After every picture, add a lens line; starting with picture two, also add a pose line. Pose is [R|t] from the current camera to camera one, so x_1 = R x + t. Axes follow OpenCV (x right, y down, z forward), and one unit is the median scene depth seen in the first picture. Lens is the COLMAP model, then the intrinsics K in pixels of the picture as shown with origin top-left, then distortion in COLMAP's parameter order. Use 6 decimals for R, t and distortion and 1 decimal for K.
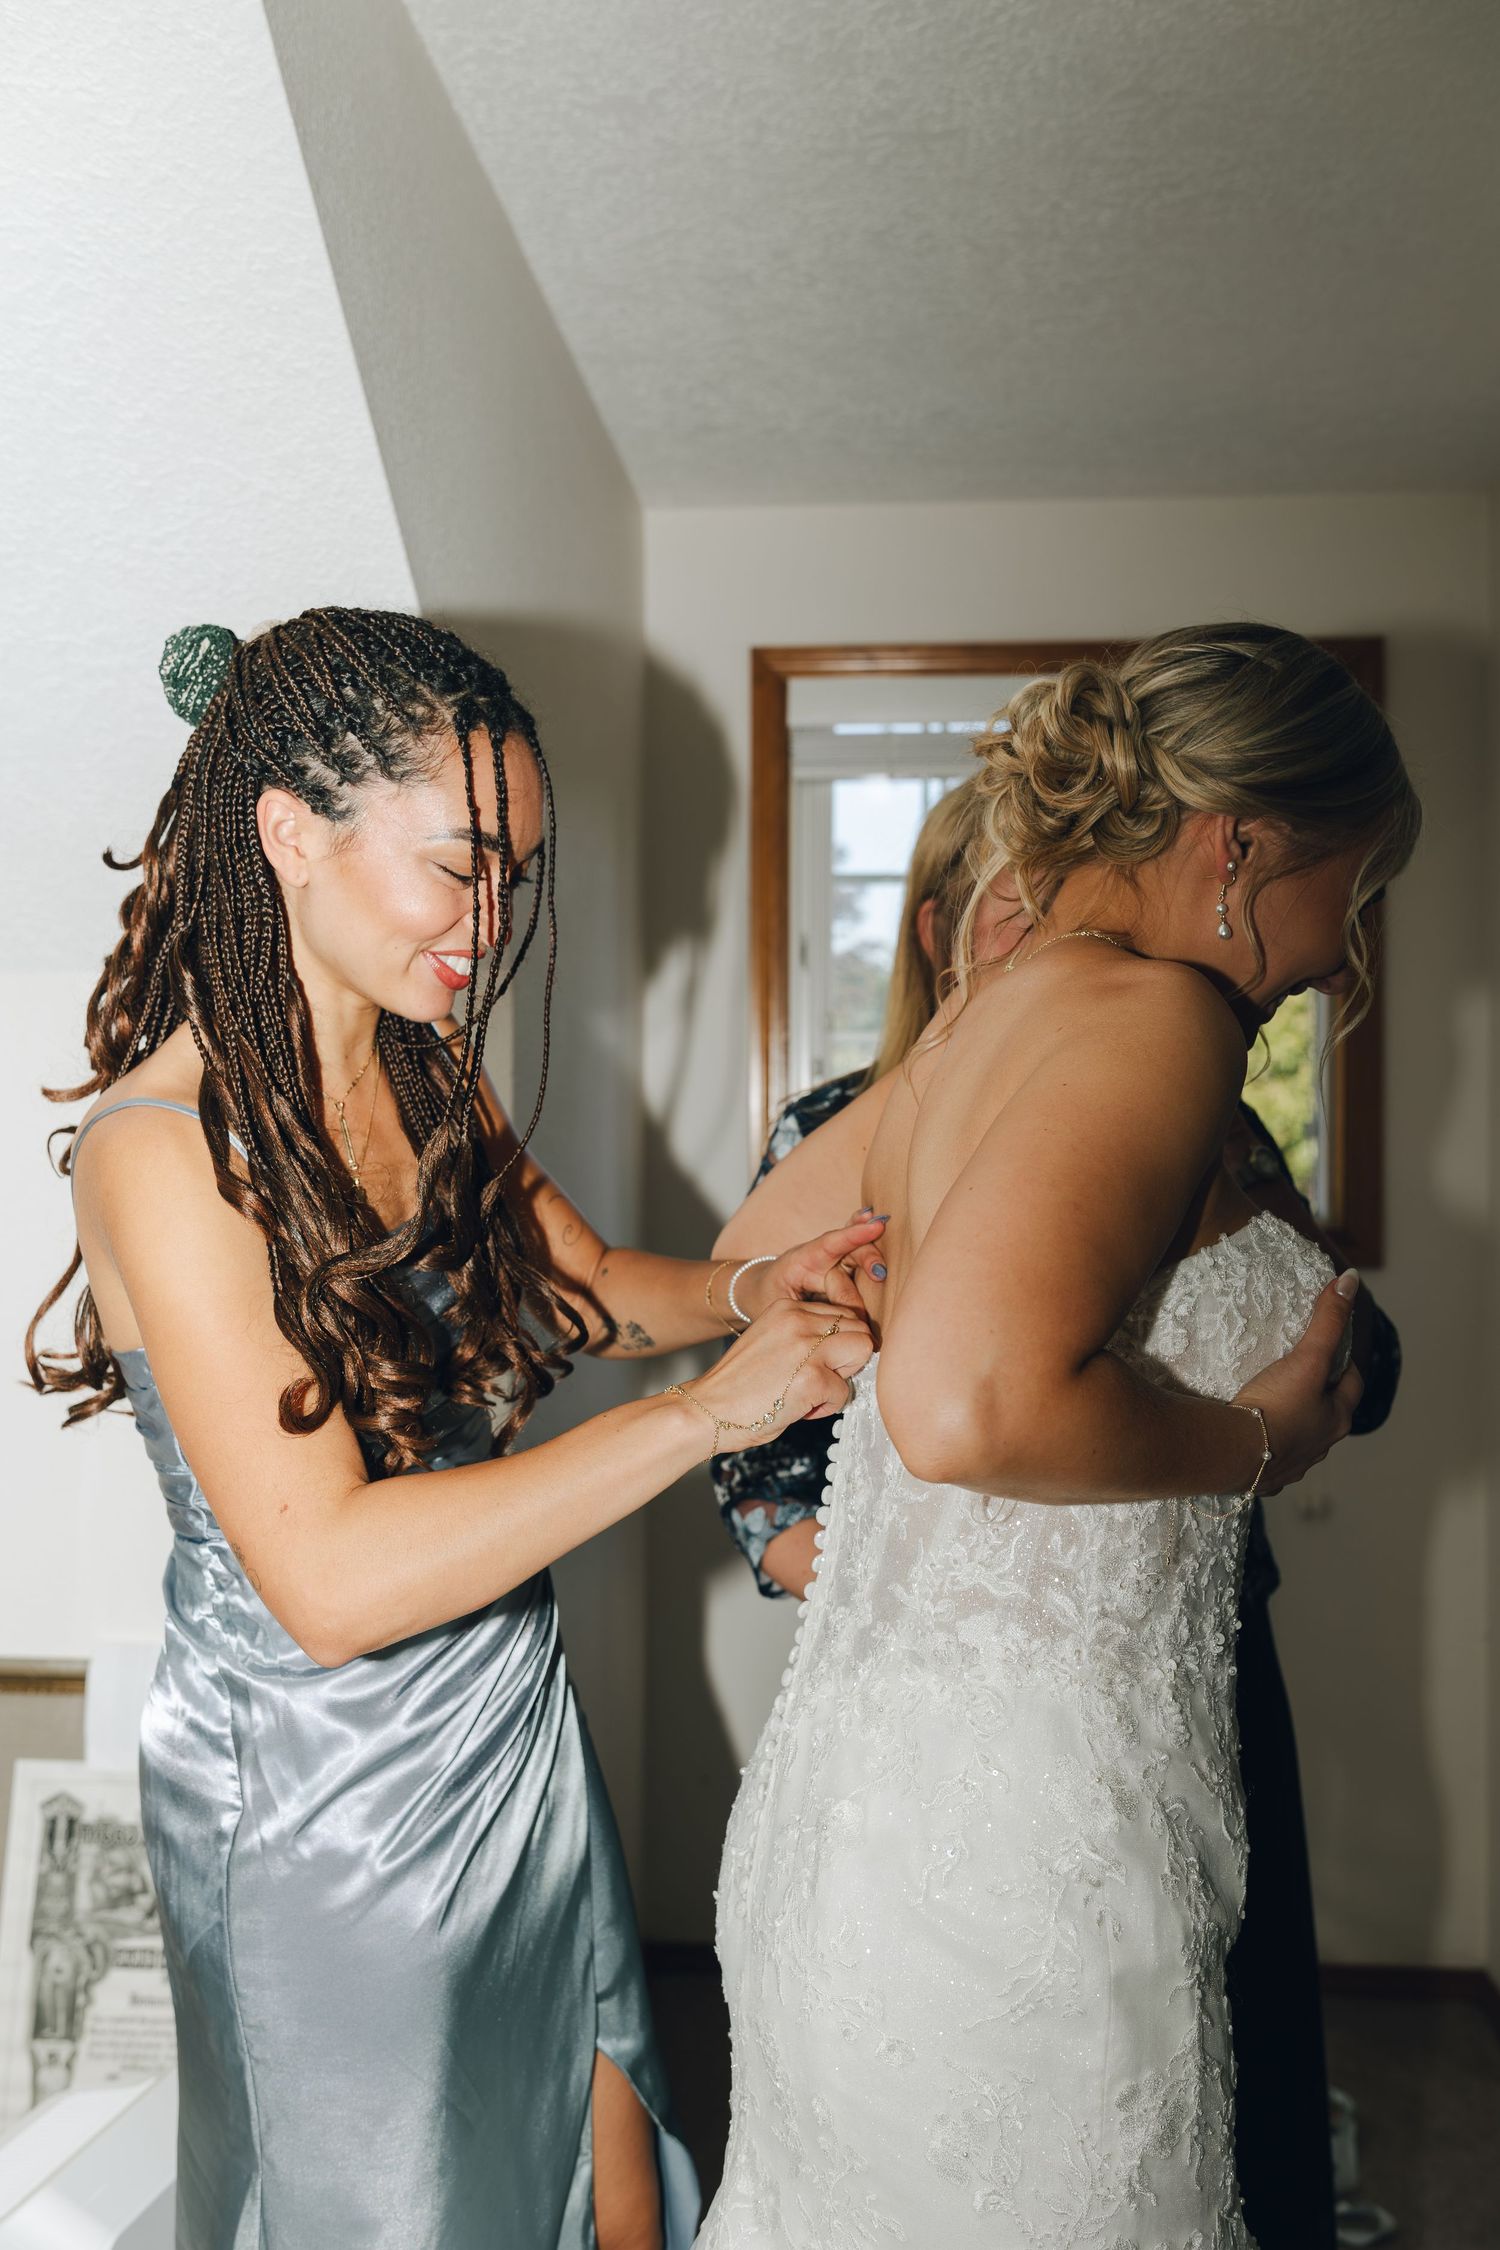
lens RADIAL K [[2343.2, 0, 750.0], [0, 2343.2, 1125.0], [0, 0, 1]] dist [0.006187, -0.019863]
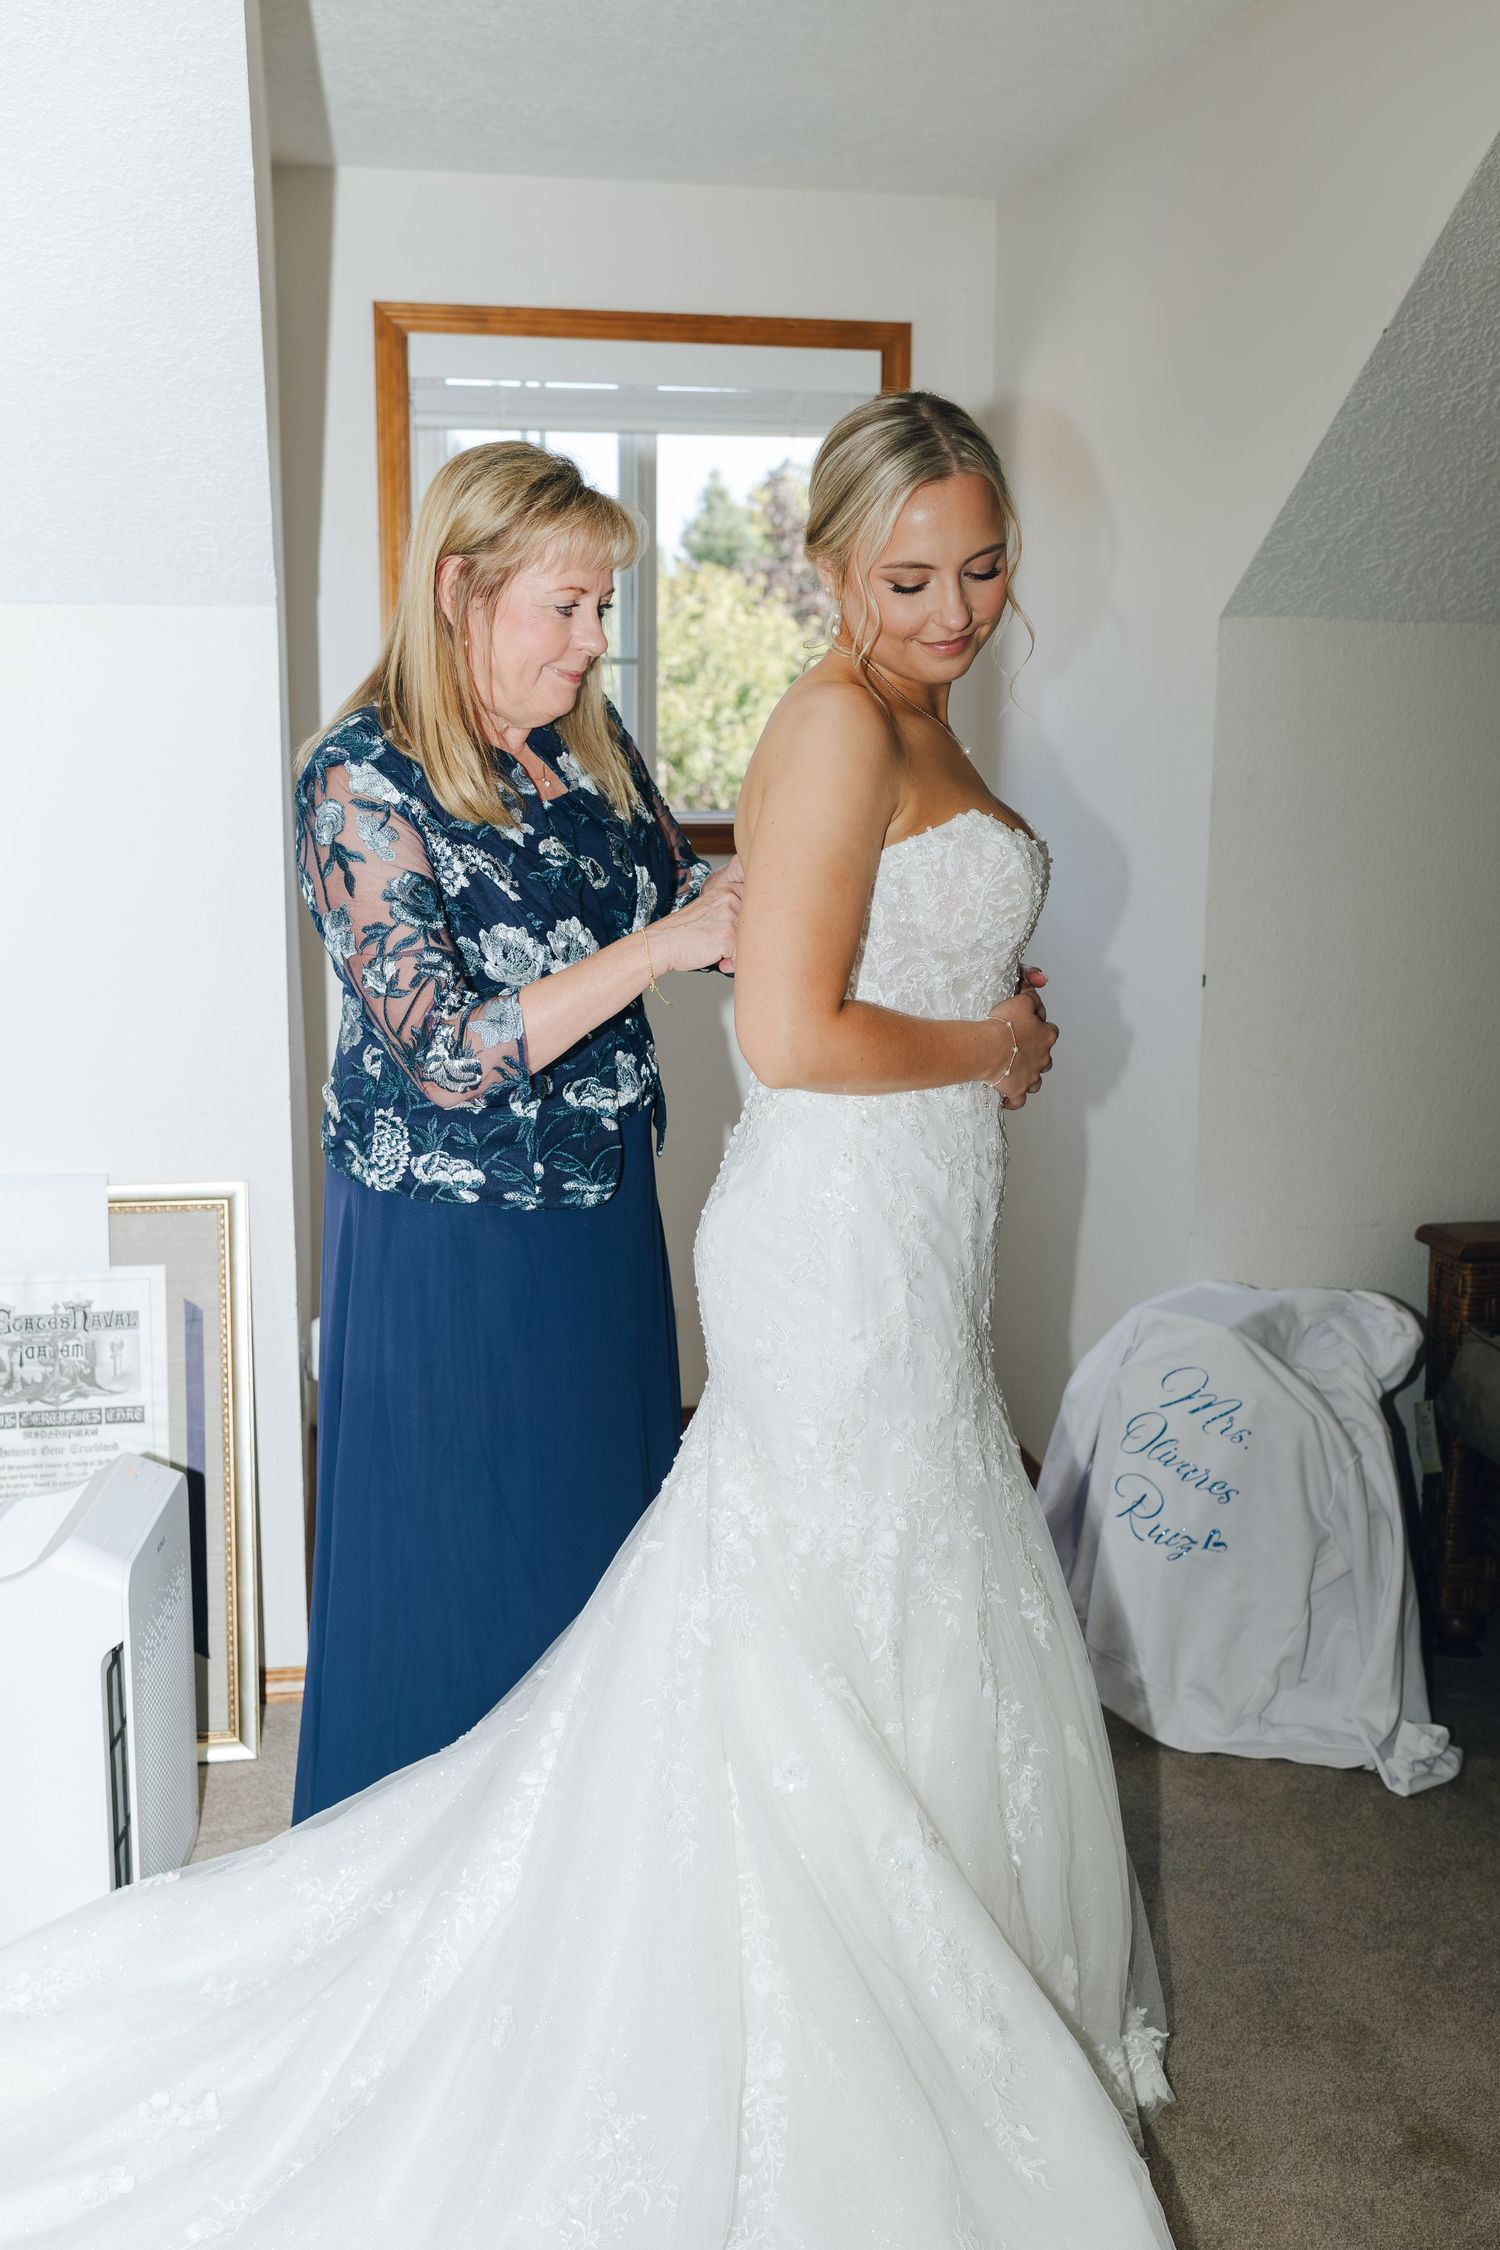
lens RADIAL K [[2343.2, 0, 750.0], [0, 2343.2, 1125.0], [0, 0, 1]] dist [0.006187, -0.019863]
pose [[0.965379, -0.034122, 0.258611, -0.150813], [-0.009380, 0.986226, 0.165140, -0.004822], [-0.260684, -0.161848, 0.951761, -0.198117]]
